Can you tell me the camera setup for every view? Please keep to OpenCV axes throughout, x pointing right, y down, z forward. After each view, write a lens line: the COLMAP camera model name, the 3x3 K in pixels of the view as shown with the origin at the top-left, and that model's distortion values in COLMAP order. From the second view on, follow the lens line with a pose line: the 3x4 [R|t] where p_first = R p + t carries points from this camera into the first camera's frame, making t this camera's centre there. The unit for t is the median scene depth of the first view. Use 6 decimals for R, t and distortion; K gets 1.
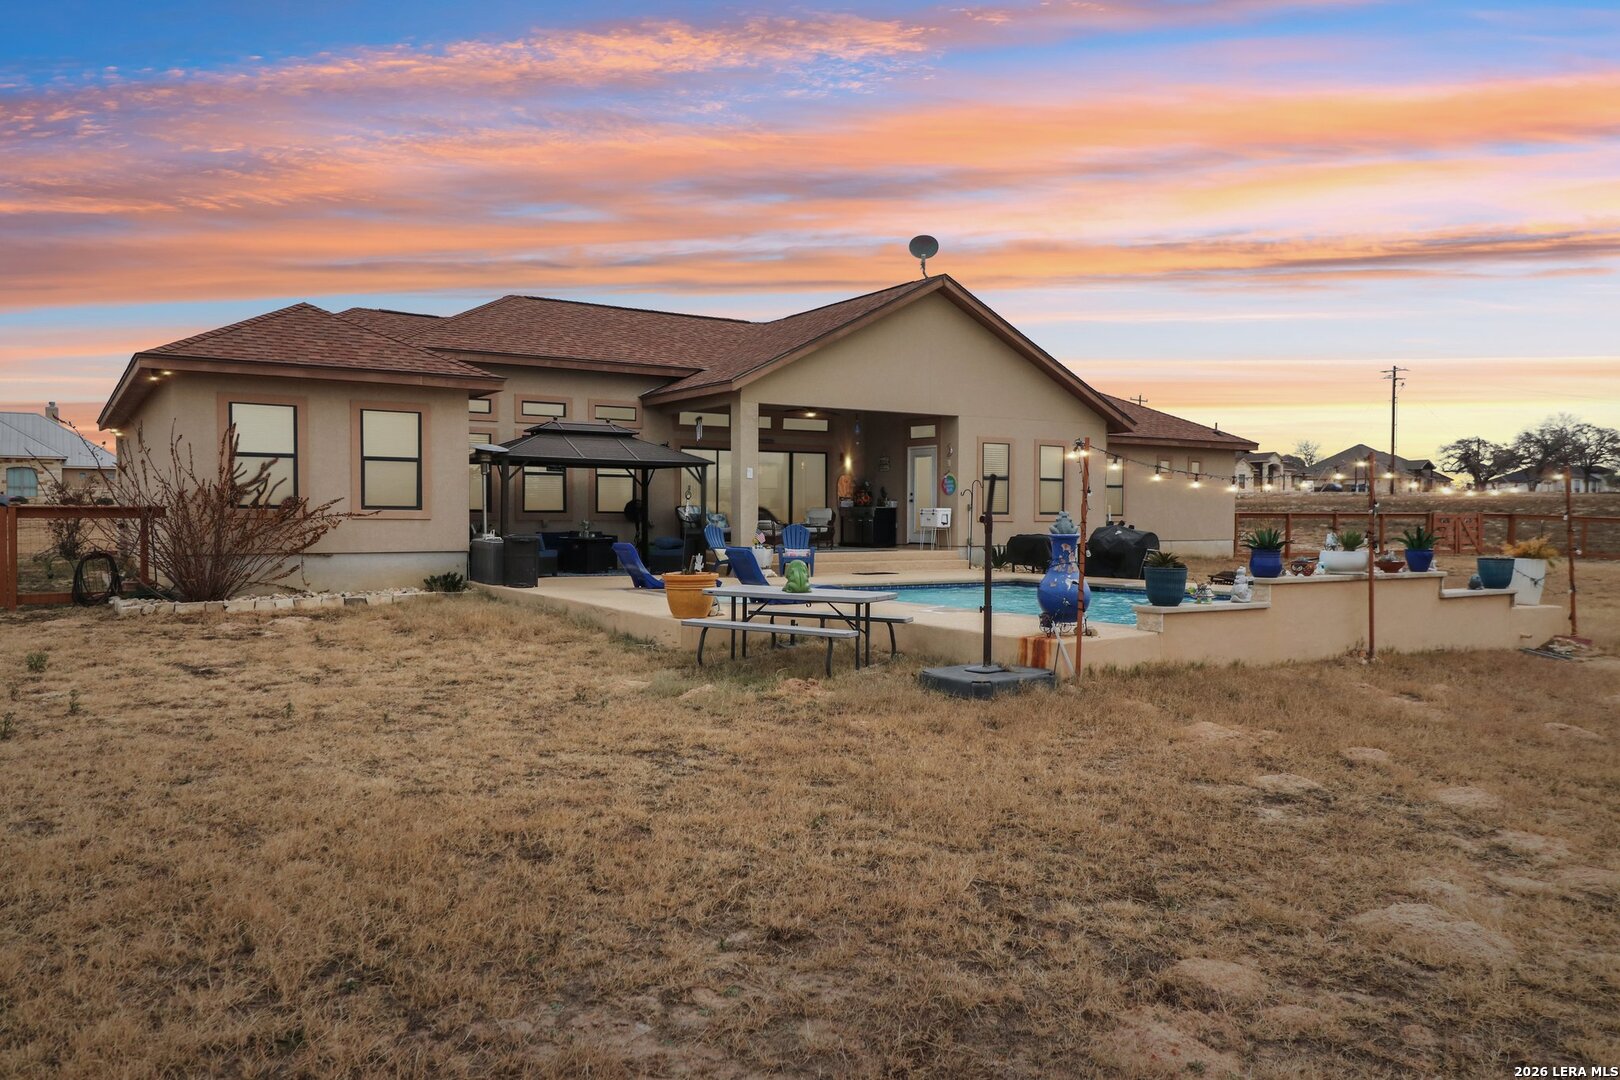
lens RADIAL K [[1197.4, 0, 810.0], [0, 1197.4, 540.0], [0, 0, 1]] dist [0.002344, 0.000542]
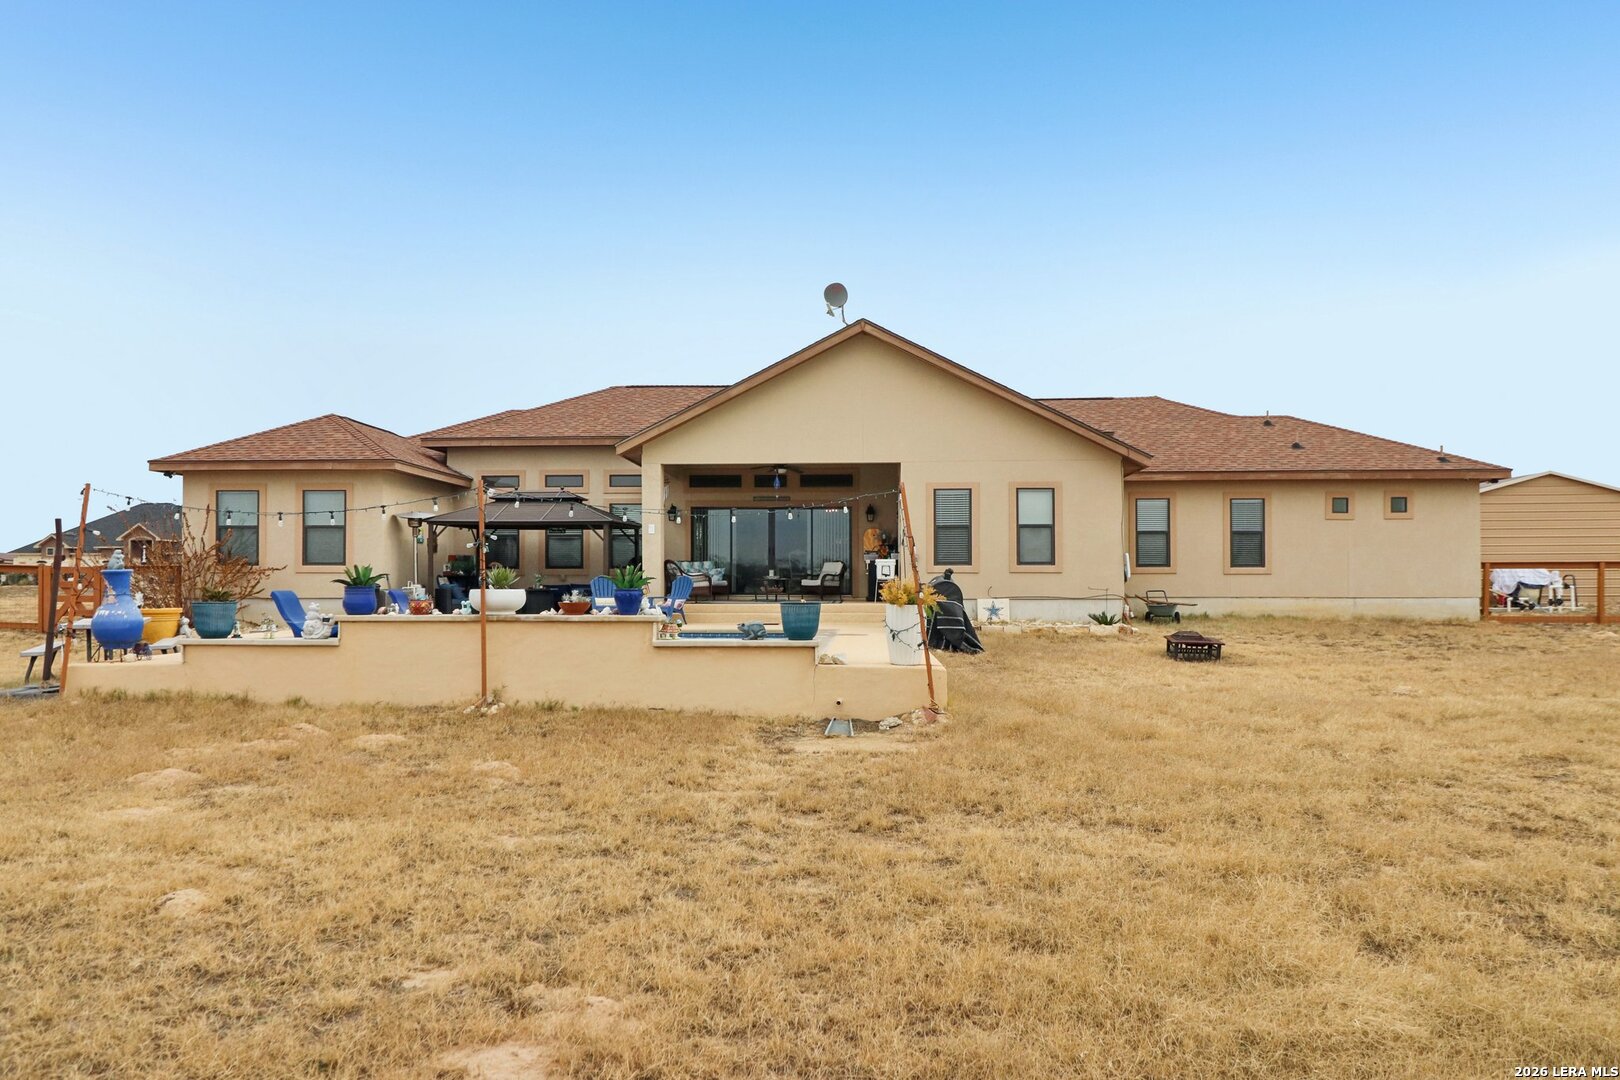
lens RADIAL K [[1127.3, 0, 810.9], [0, 1127.3, 569.7], [0, 0, 1]] dist [0.025382, -0.000166]
pose [[0.802766, -0.011842, -0.596177, 0.649491], [-0.007575, 0.999520, -0.030053, 0.010170], [0.596246, 0.028642, 0.802291, 0.256413]]
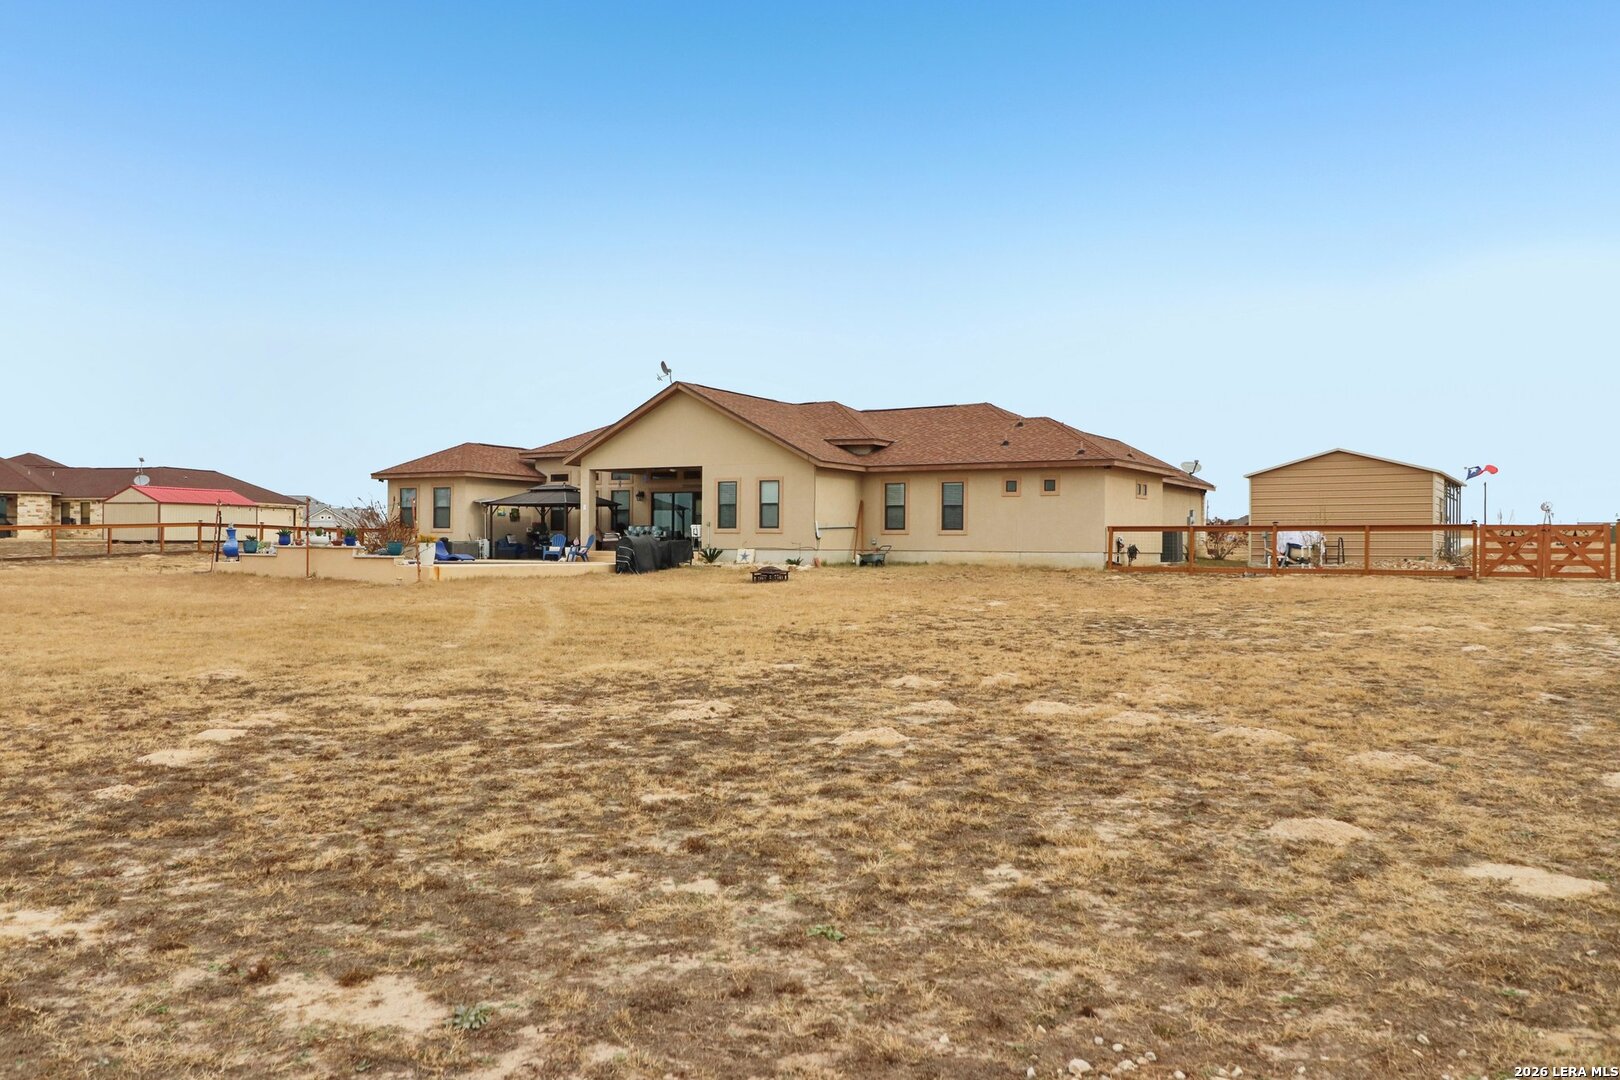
lens RADIAL K [[1319.7, 0, 810.0], [0, 1319.7, 540.0], [0, 0, 1]] dist [0.020196, -0.004495]
pose [[0.436210, -0.005988, -0.899825, 1.877496], [-0.023232, 0.999570, -0.017914, 0.023114], [0.899545, 0.028719, 0.435883, 0.400894]]
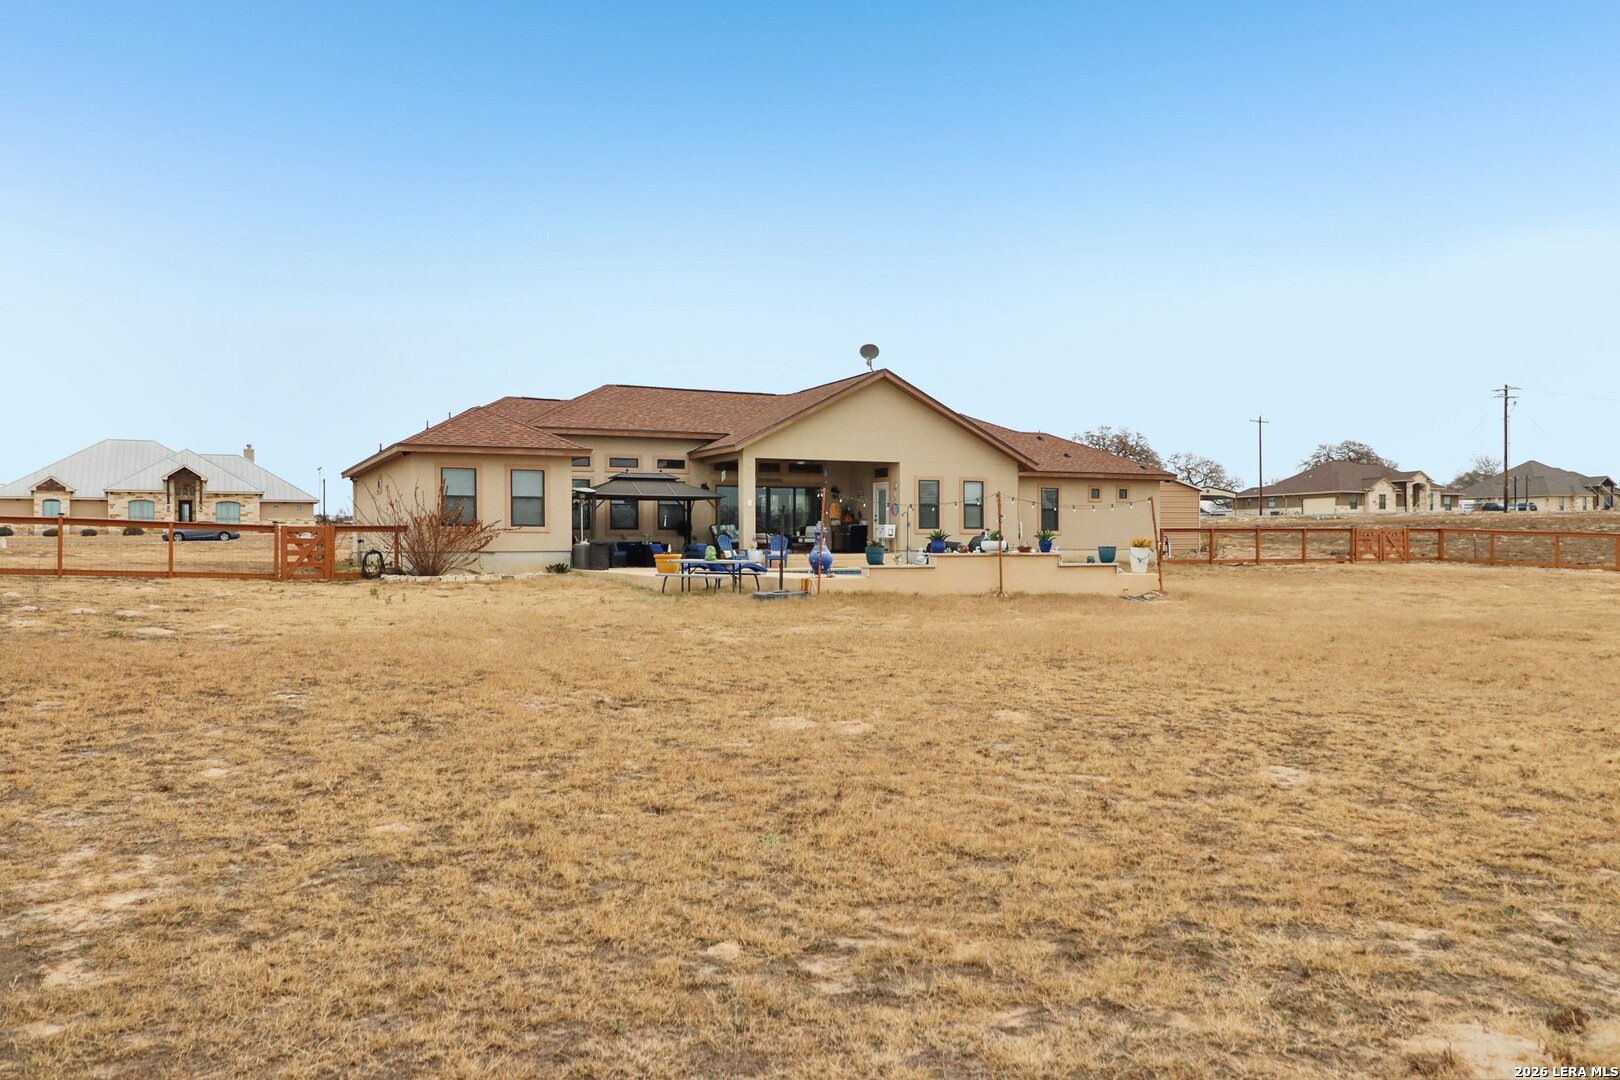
lens RADIAL K [[1319.7, 0, 810.0], [0, 1319.7, 540.0], [0, 0, 1]] dist [0.020196, -0.004495]
pose [[0.991319, -0.007031, -0.131287, 0.244862], [0.003907, 0.999703, -0.024034, 0.033123], [0.131417, 0.023313, 0.991053, -0.671590]]
